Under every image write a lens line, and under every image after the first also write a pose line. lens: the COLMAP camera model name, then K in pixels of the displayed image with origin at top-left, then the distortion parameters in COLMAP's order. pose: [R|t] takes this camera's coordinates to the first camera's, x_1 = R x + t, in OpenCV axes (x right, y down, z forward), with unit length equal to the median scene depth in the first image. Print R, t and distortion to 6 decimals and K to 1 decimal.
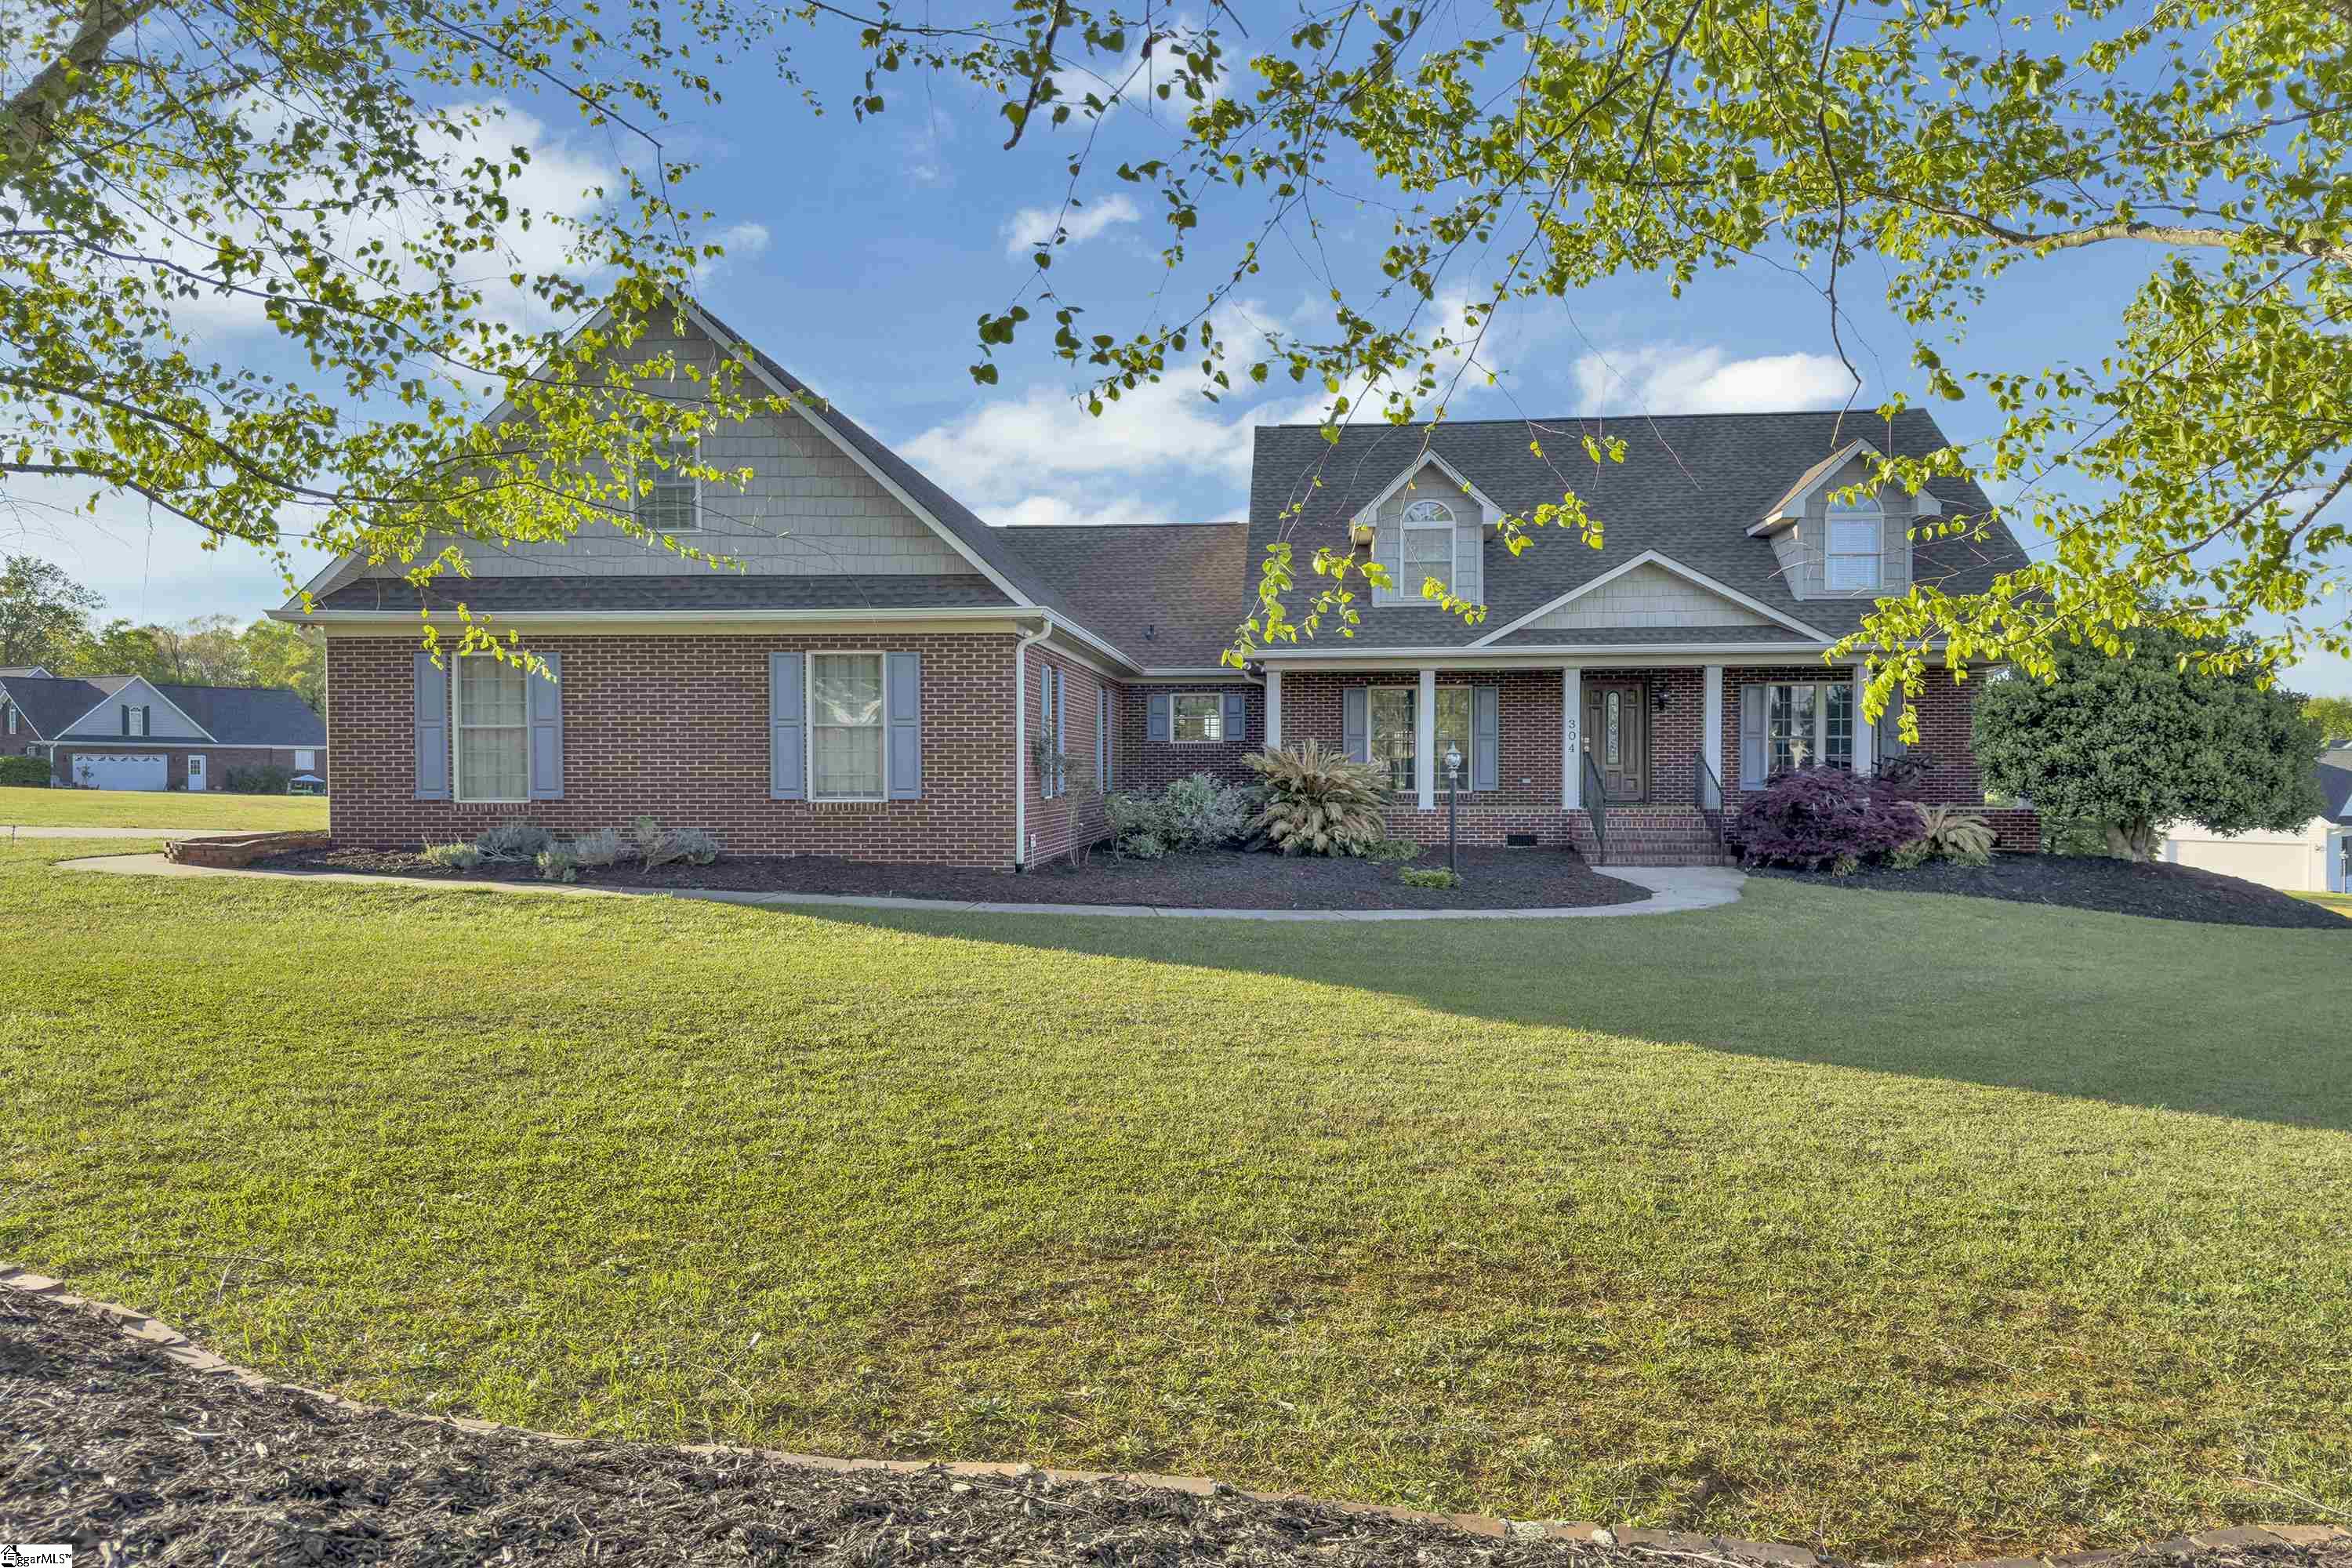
lens RADIAL K [[1617.3, 0, 1175.2], [0, 1617.3, 786.0], [0, 0, 1]] dist [0.033218, -0.042069]
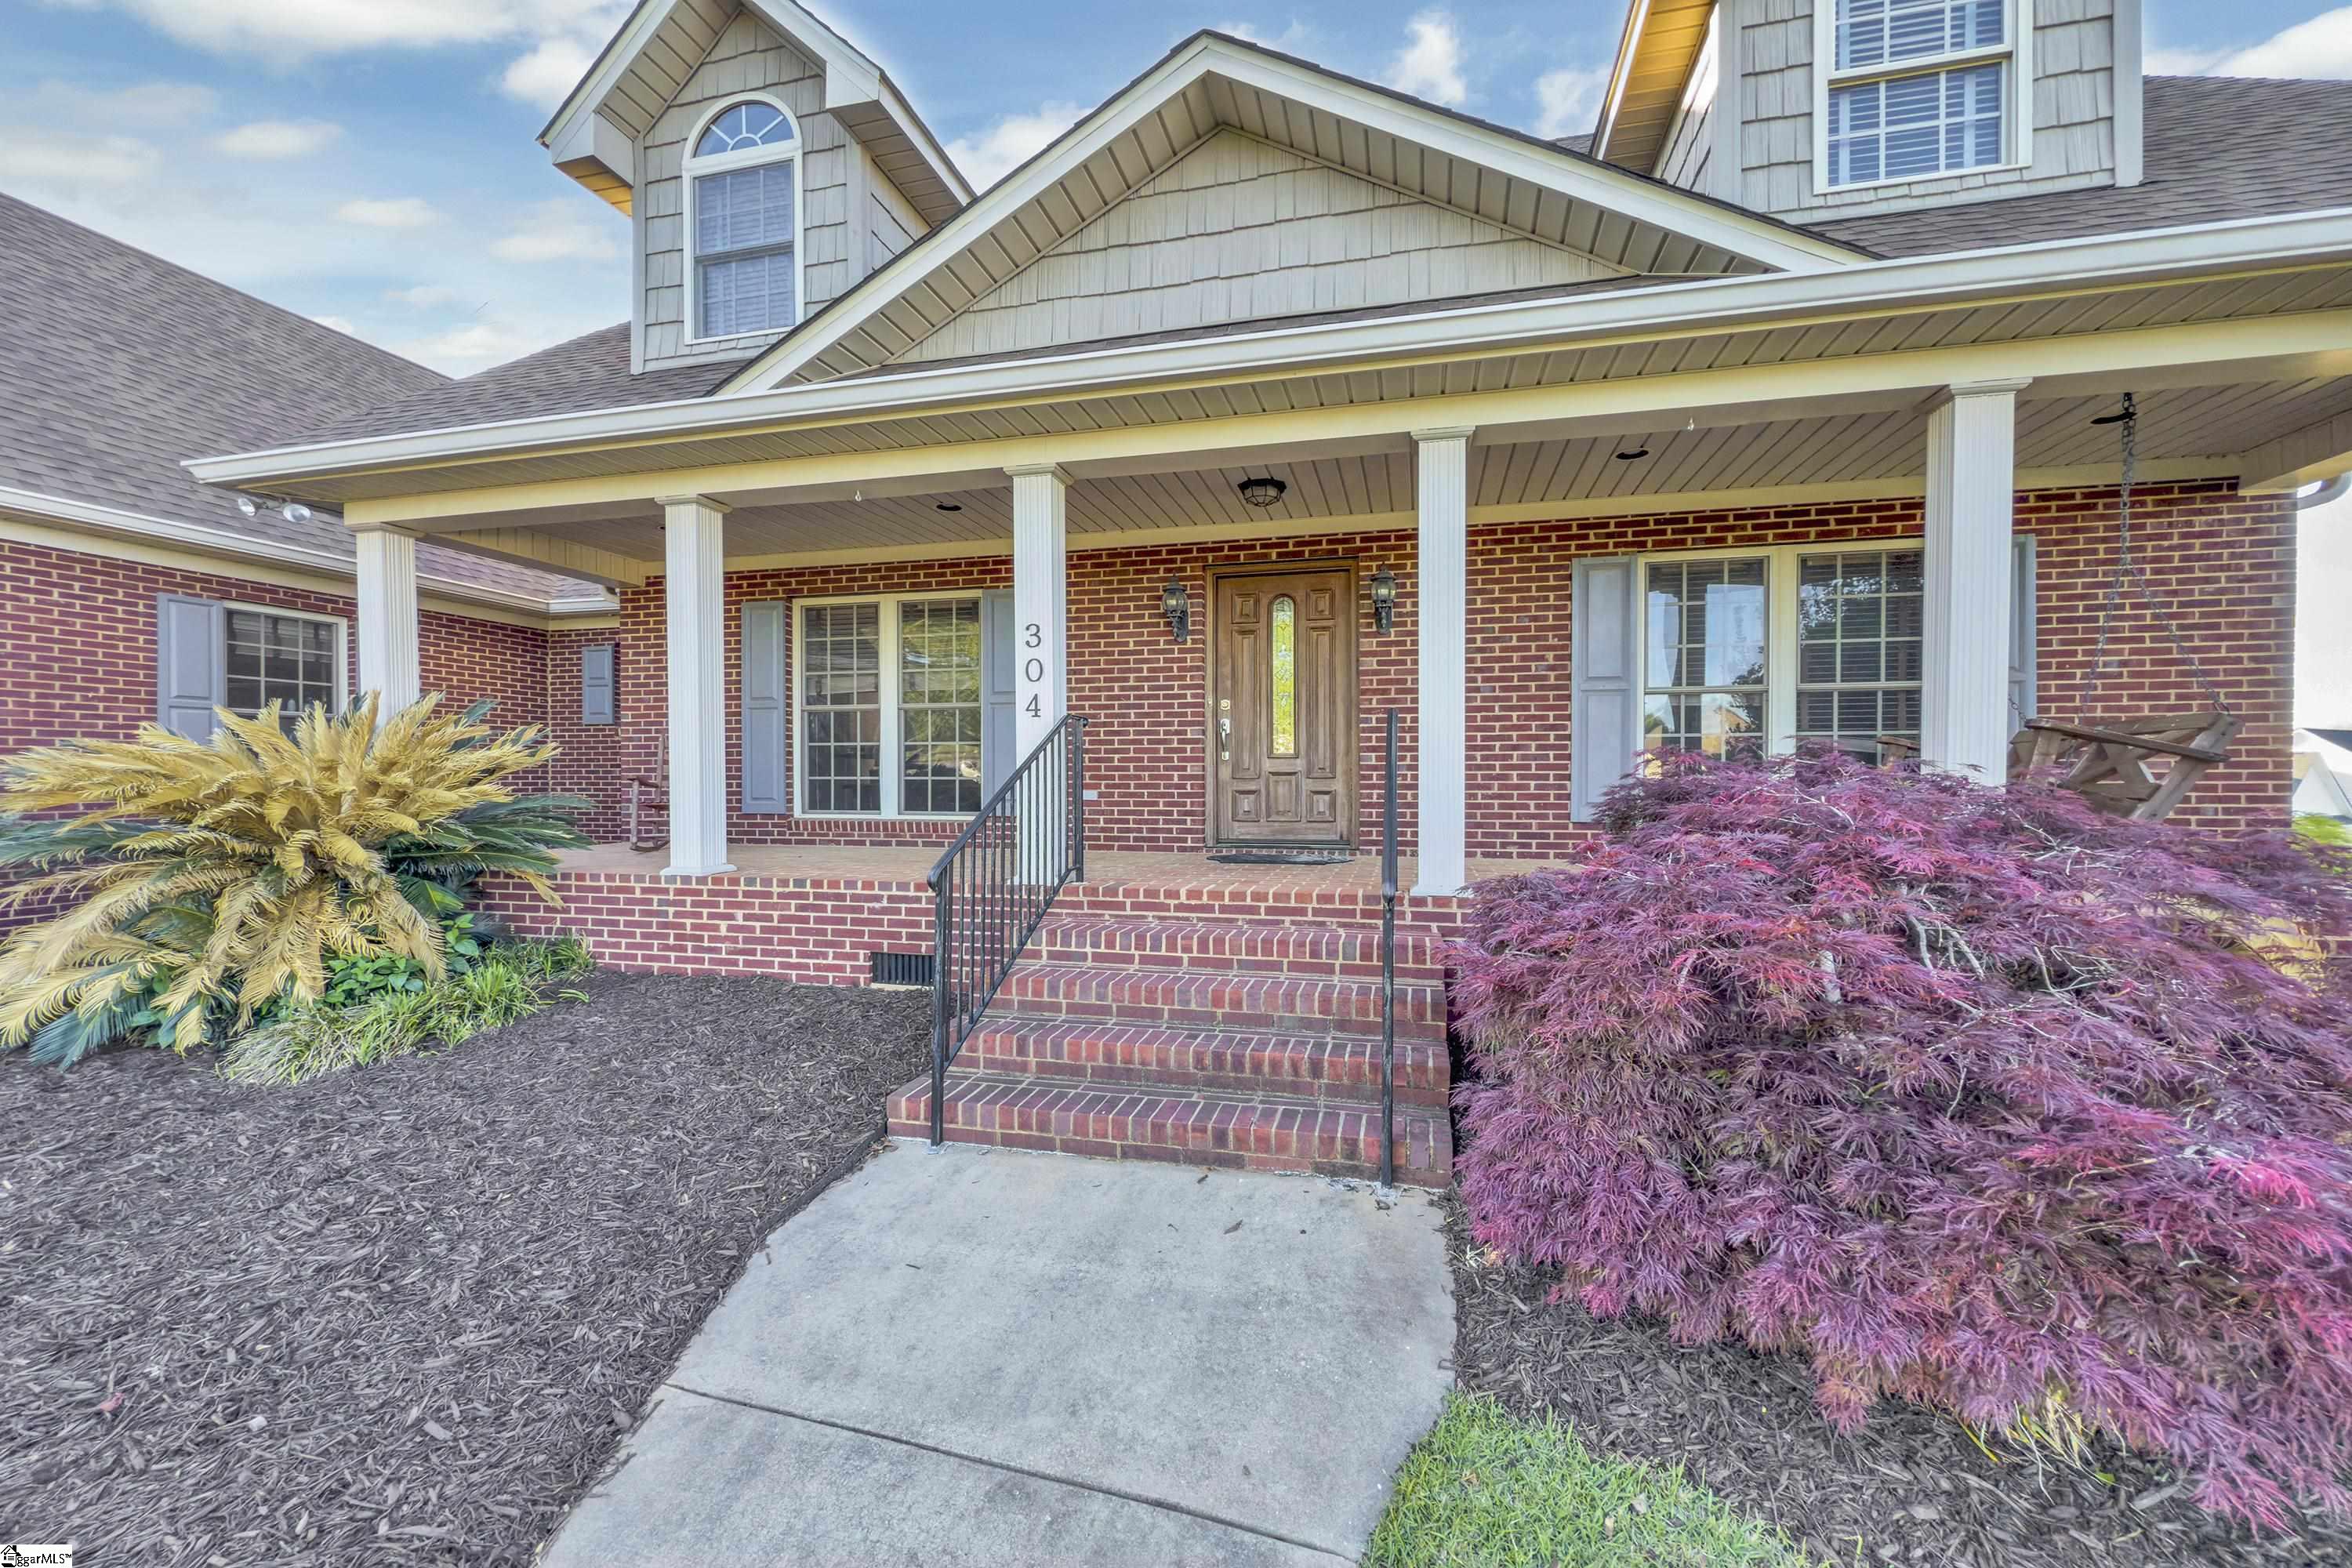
lens RADIAL K [[936.1, 0, 1178.6], [0, 936.1, 781.0], [0, 0, 1]] dist [0.002543, 0.000280]
pose [[0.990336, -0.003691, -0.138640, 0.385372], [0.002569, 0.999962, -0.008271, -0.007096], [0.138666, 0.007834, 0.990308, 1.027732]]
